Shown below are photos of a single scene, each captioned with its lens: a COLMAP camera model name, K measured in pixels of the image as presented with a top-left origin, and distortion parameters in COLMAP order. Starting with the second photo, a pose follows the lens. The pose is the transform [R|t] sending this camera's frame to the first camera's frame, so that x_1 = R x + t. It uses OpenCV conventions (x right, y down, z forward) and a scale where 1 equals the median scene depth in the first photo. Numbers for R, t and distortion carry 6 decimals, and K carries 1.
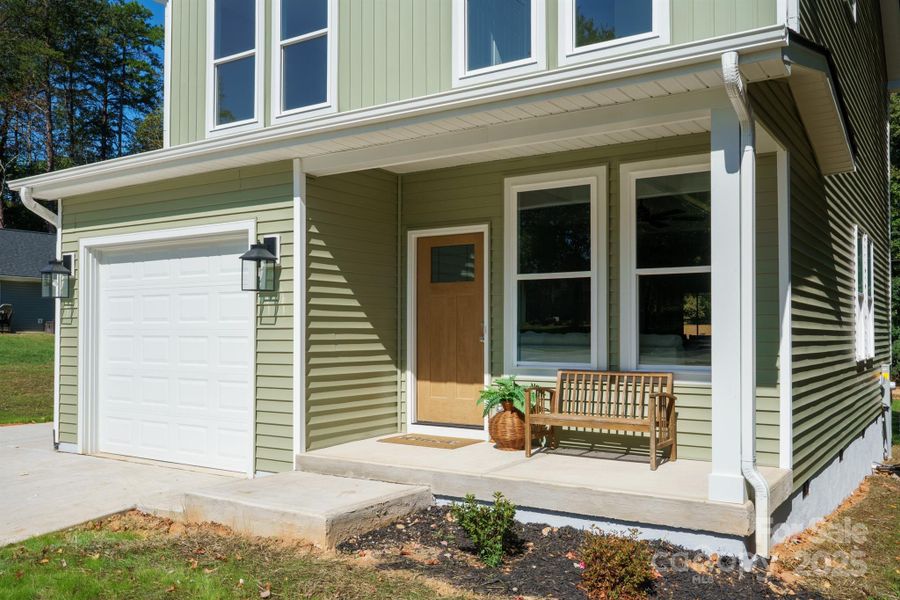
lens RADIAL K [[777.5, 0, 445.4], [0, 777.5, 324.0], [0, 0, 1]] dist [0.020658, 0.004446]
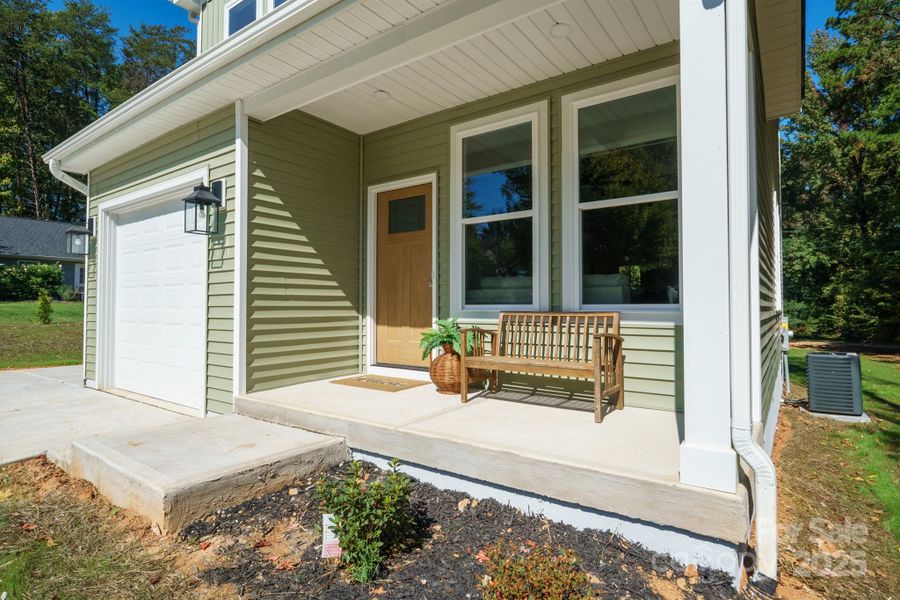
lens RADIAL K [[470.3, 0, 454.1], [0, 470.3, 293.6], [0, 0, 1]] dist [0.002239, 0.000350]
pose [[0.999498, -0.000507, -0.031673, 0.106925], [-0.000020, 0.999861, -0.016652, 0.046397], [0.031677, 0.016644, 0.999360, 0.408215]]
